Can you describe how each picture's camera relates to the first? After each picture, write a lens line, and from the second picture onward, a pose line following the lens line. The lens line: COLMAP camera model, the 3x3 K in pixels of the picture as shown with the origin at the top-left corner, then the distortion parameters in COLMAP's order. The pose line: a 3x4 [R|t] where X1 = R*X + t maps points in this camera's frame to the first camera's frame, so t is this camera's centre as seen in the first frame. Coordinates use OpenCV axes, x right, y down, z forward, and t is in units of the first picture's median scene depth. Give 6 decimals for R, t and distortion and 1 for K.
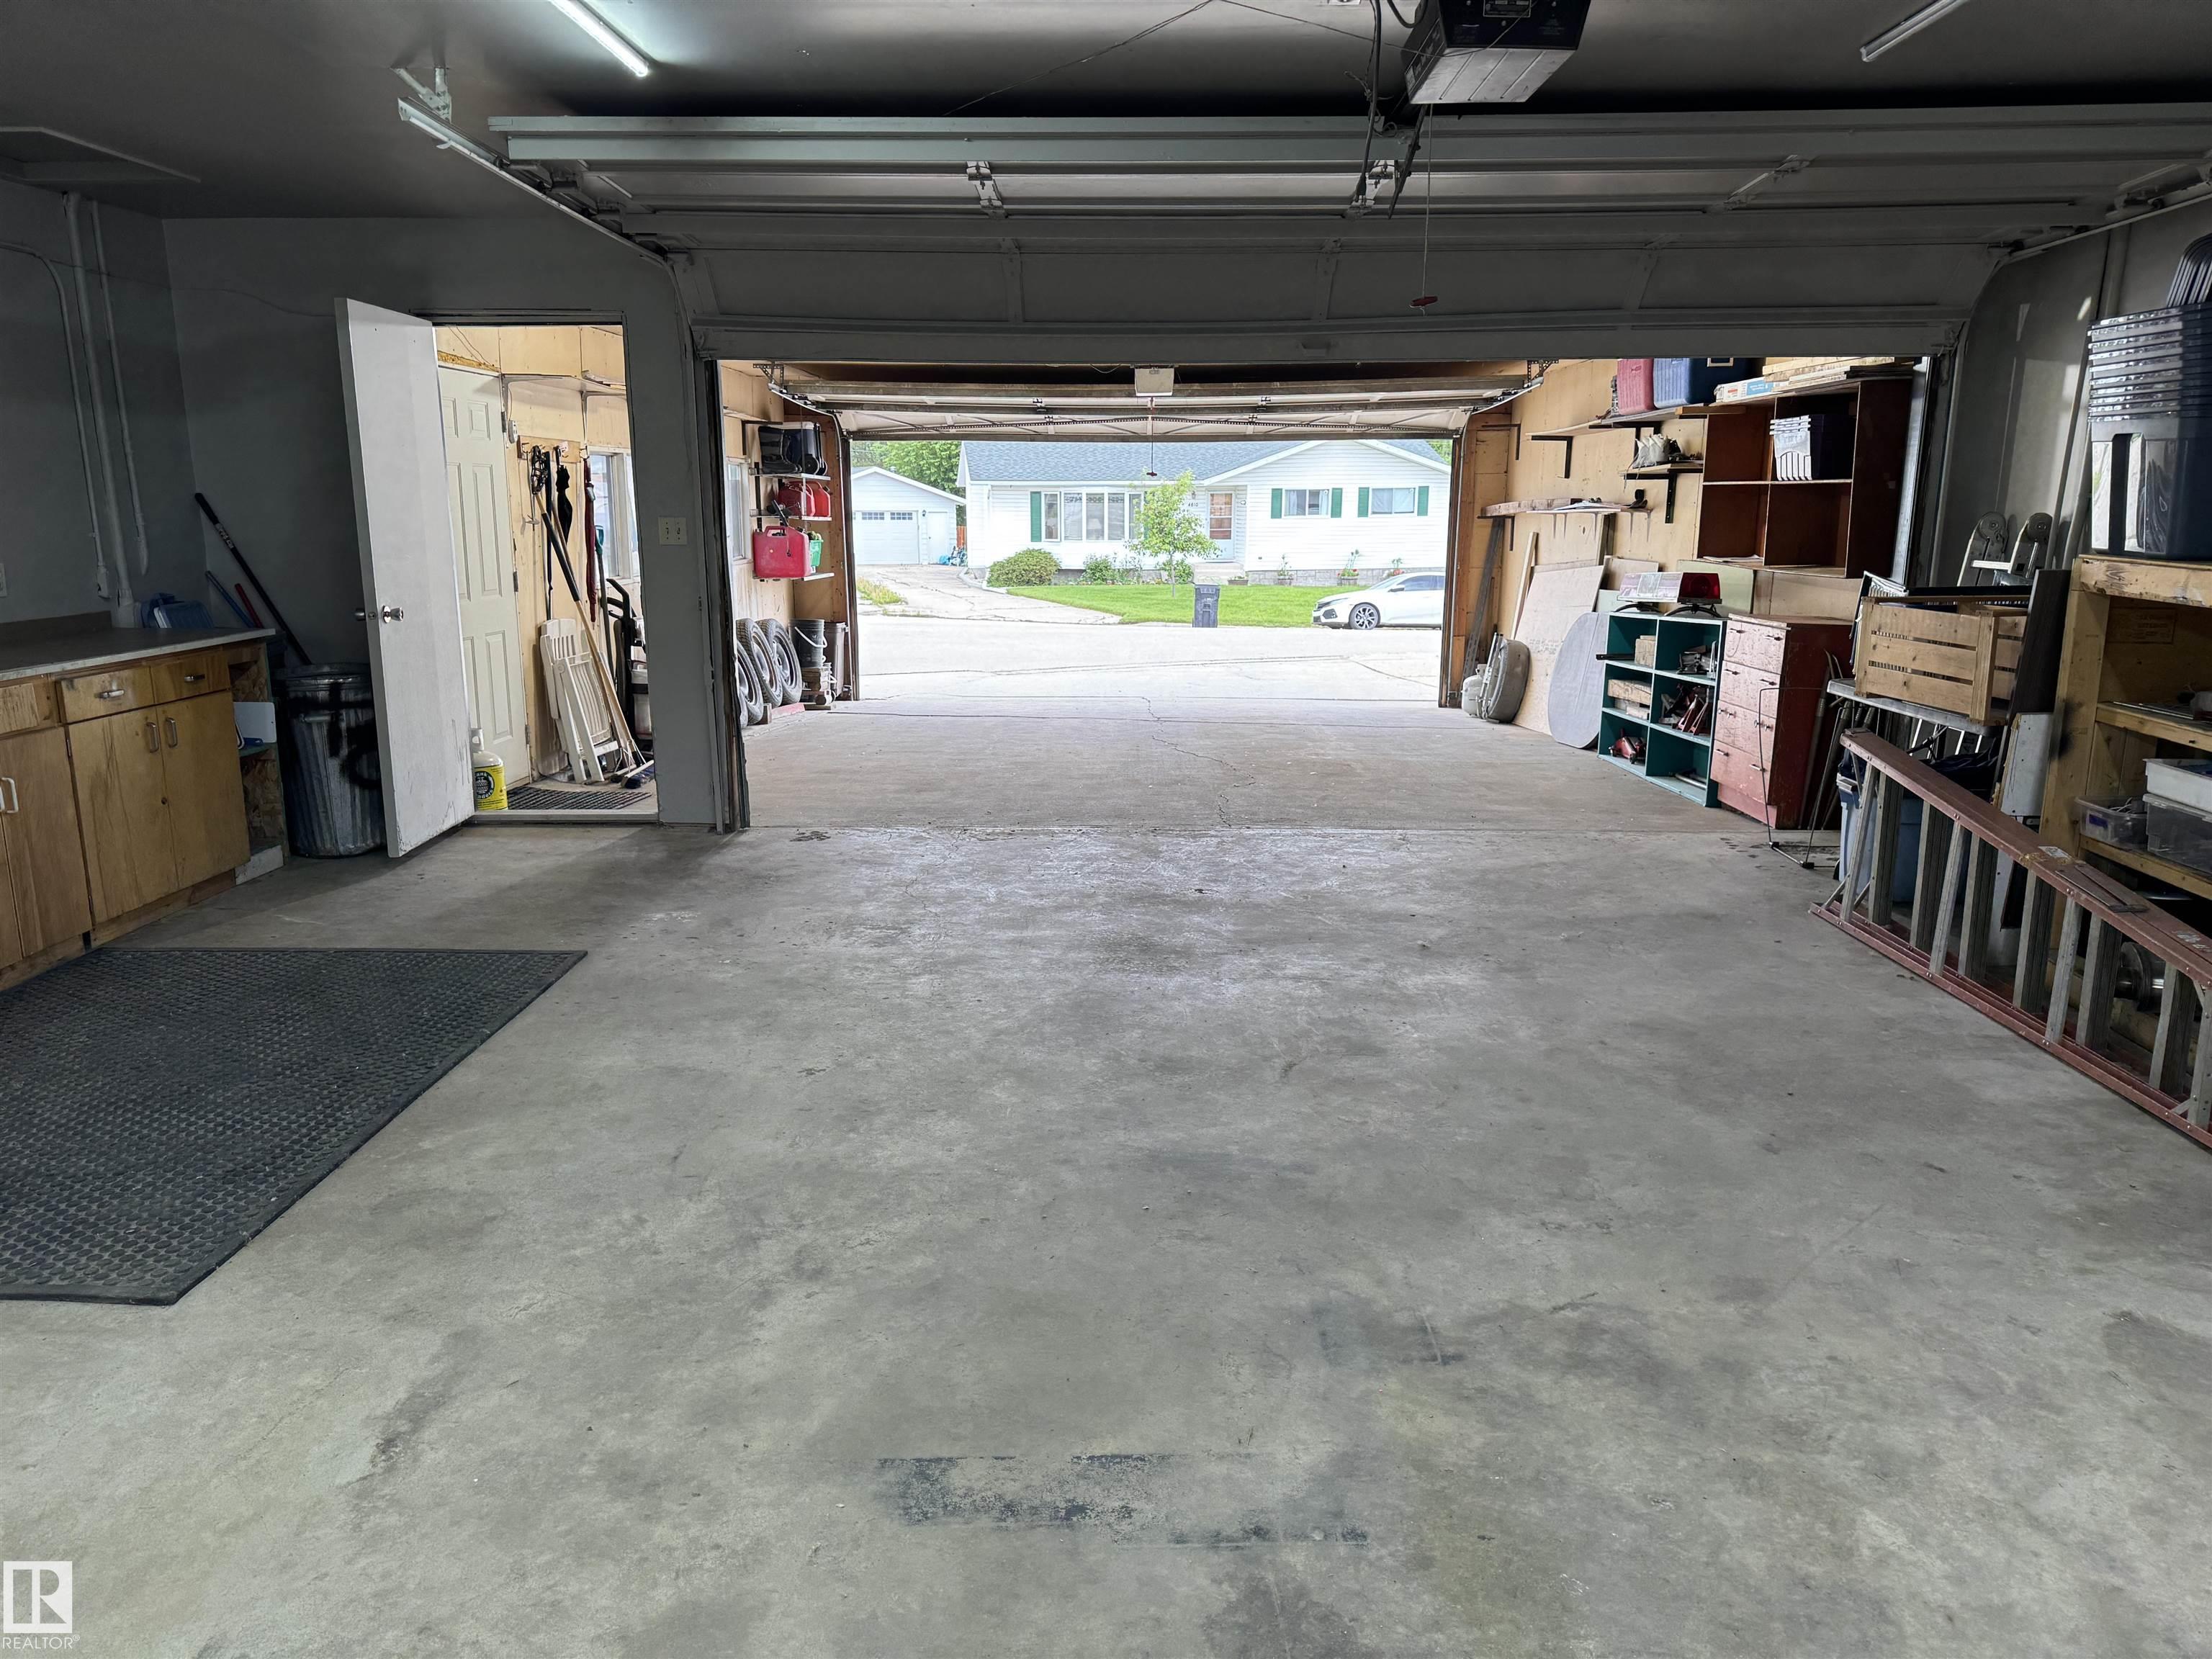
lens RADIAL K [[1572.4, 0, 1108.1], [0, 1572.4, 844.2], [0, 0, 1]] dist [0.034849, -0.047439]
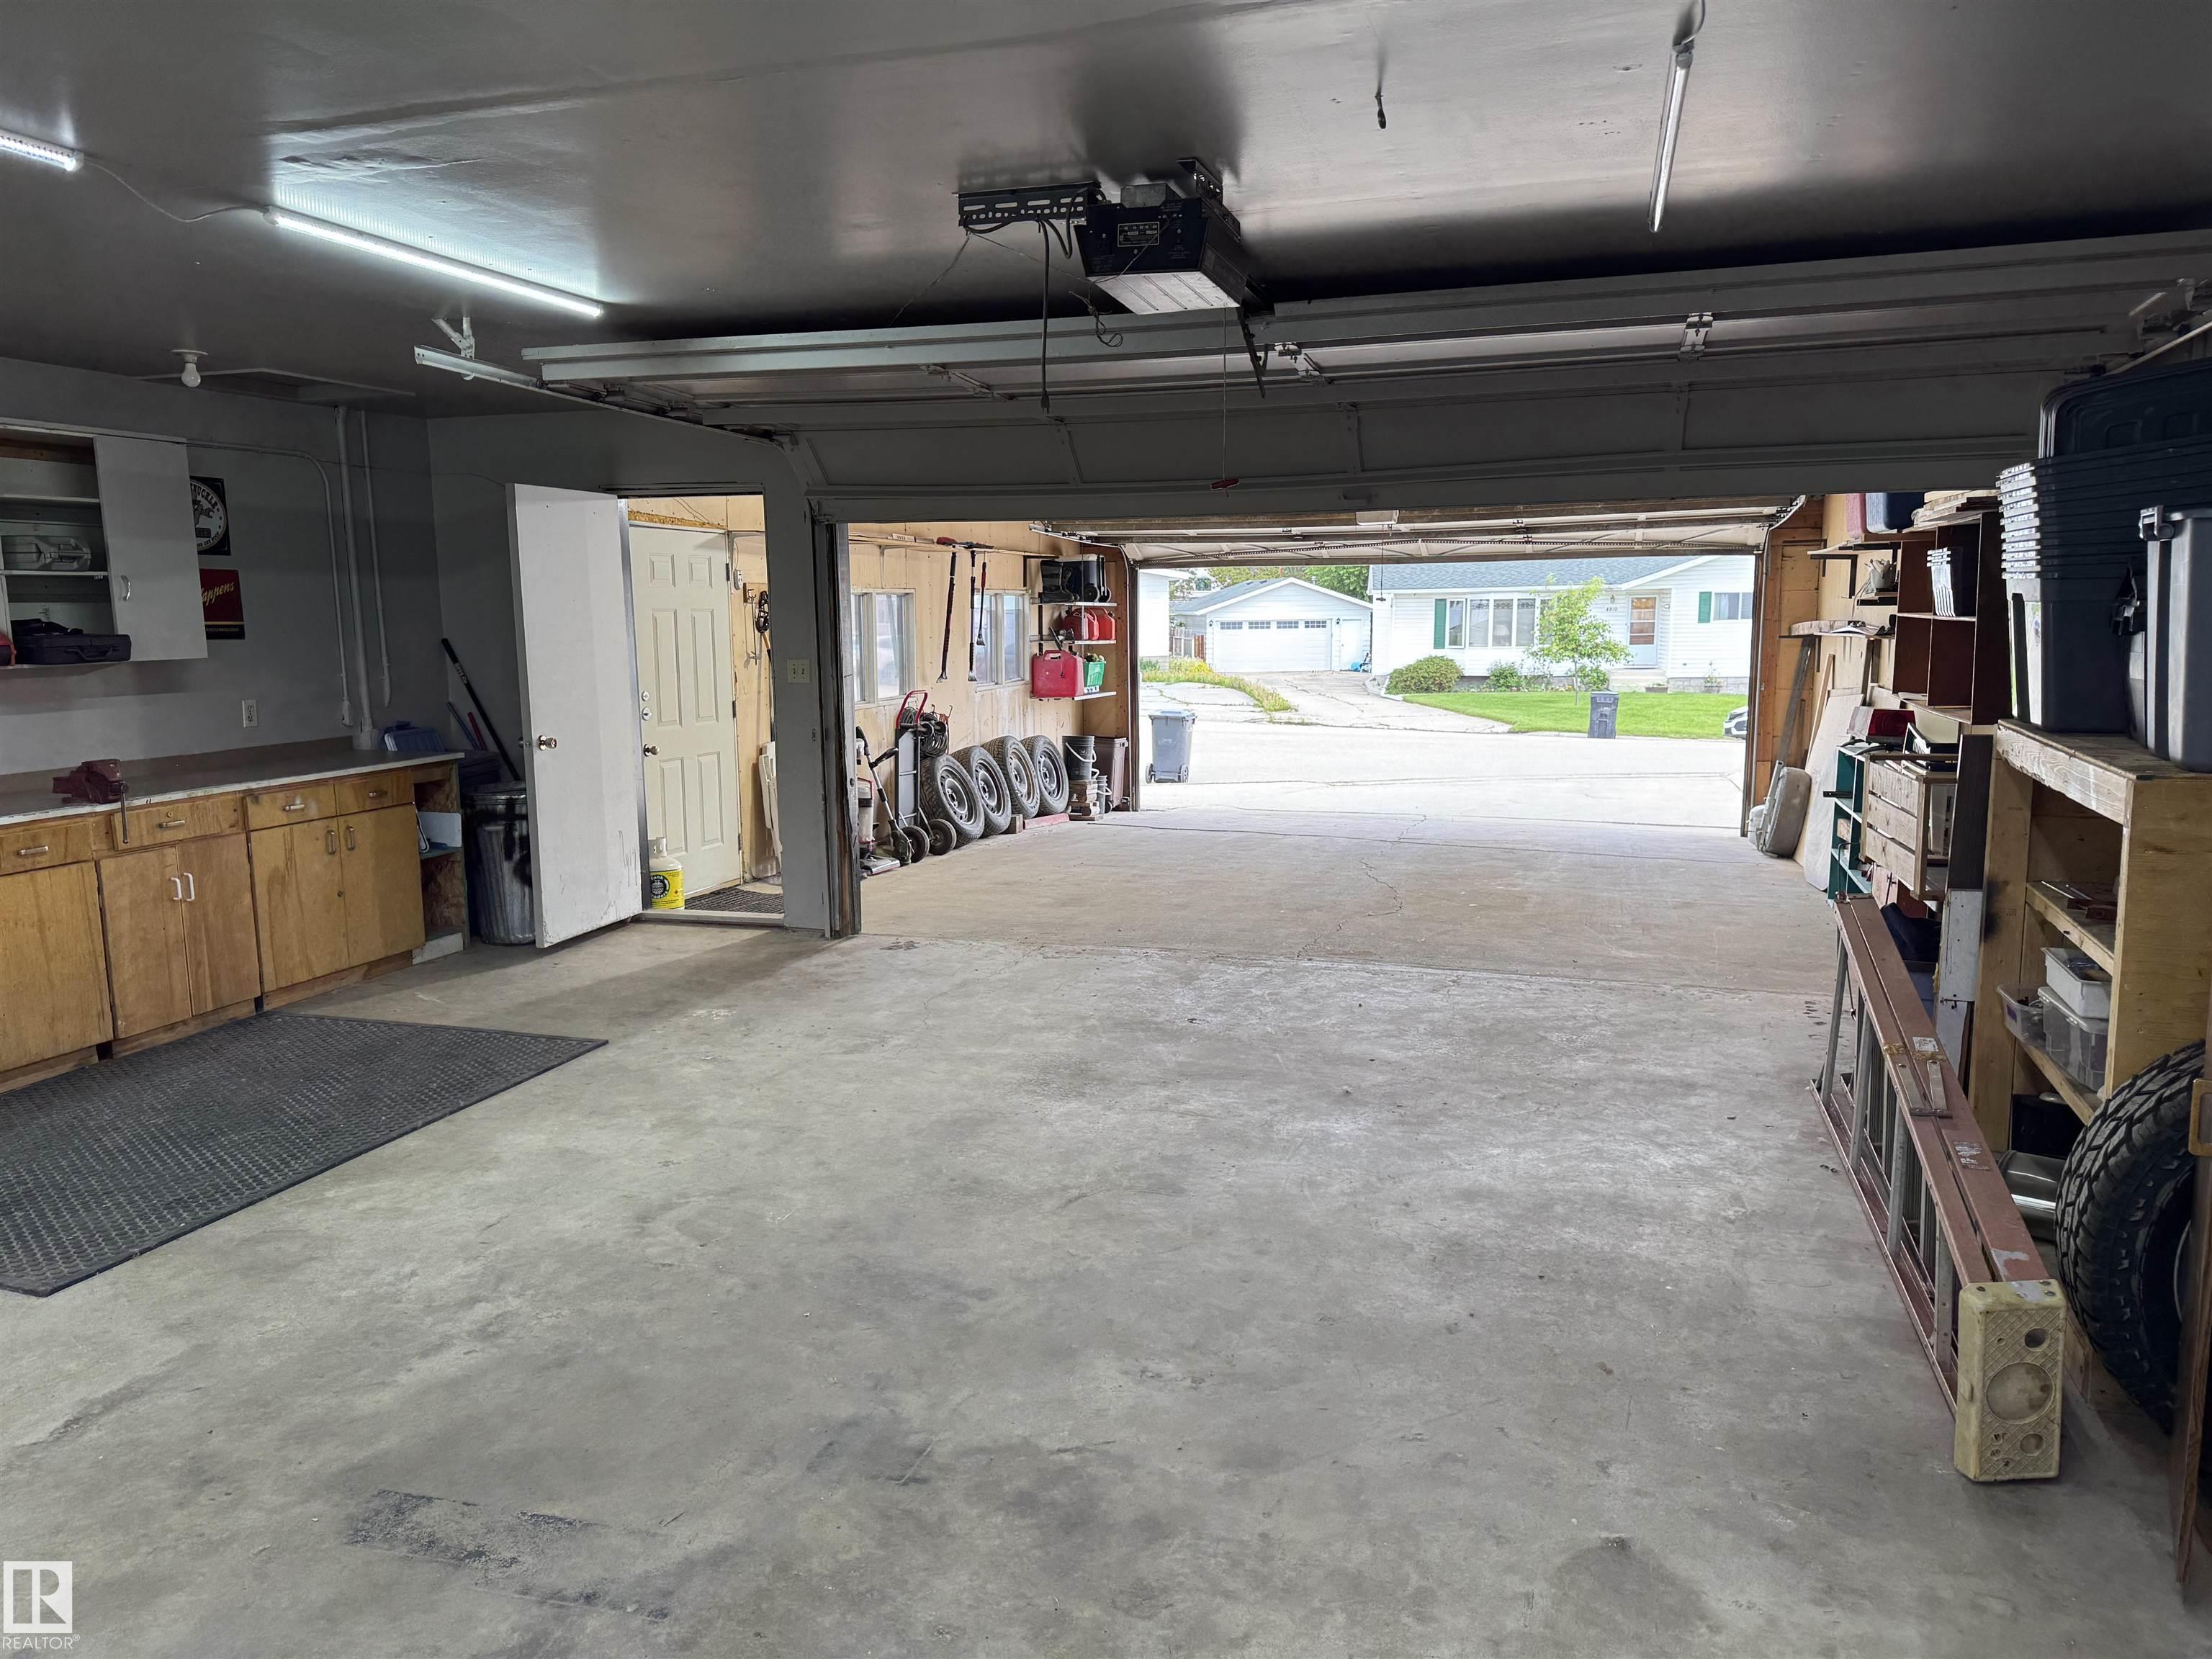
lens RADIAL K [[1572.4, 0, 1108.1], [0, 1572.4, 844.2], [0, 0, 1]] dist [0.034849, -0.047439]
pose [[0.959723, 0.034061, -0.278877, 0.288942], [-0.051557, 0.997119, -0.055644, -0.025595], [0.276178, 0.067781, 0.958714, -0.014425]]
